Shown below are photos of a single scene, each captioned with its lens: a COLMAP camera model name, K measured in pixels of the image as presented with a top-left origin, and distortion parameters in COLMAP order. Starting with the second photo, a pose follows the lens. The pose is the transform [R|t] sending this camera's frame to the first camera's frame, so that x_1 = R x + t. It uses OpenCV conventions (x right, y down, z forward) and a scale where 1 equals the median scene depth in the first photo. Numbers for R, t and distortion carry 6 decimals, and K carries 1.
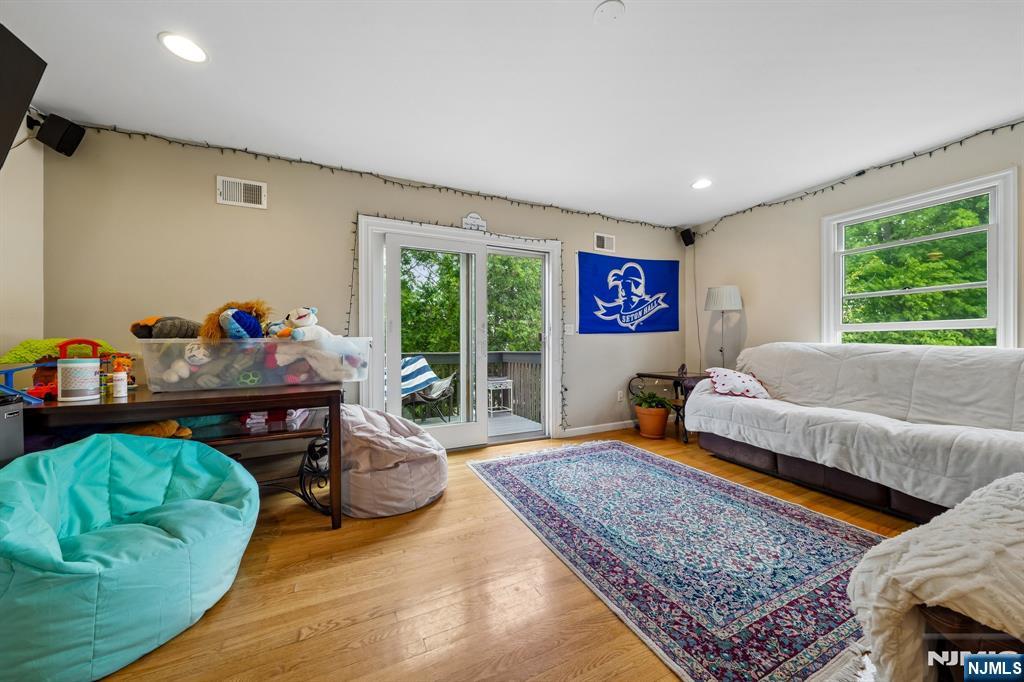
lens RADIAL K [[355.3, 0, 512.8], [0, 355.3, 341.6], [0, 0, 1]] dist [0.000048, 0.000003]
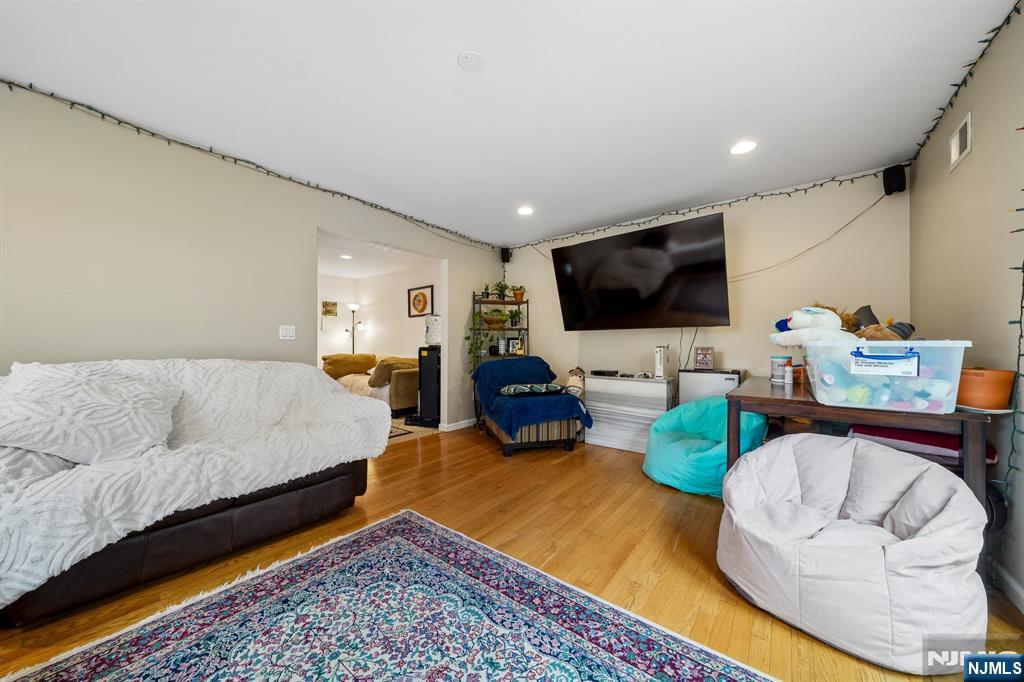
lens RADIAL K [[355.3, 0, 511.6], [0, 355.3, 342.6], [0, 0, 1]] dist [0.000048, 0.000003]
pose [[-0.892572, 0.001388, -0.450902, 0.583234], [0.001084, 0.999999, 0.000934, -0.017223], [0.450903, 0.000345, -0.892573, 1.817986]]
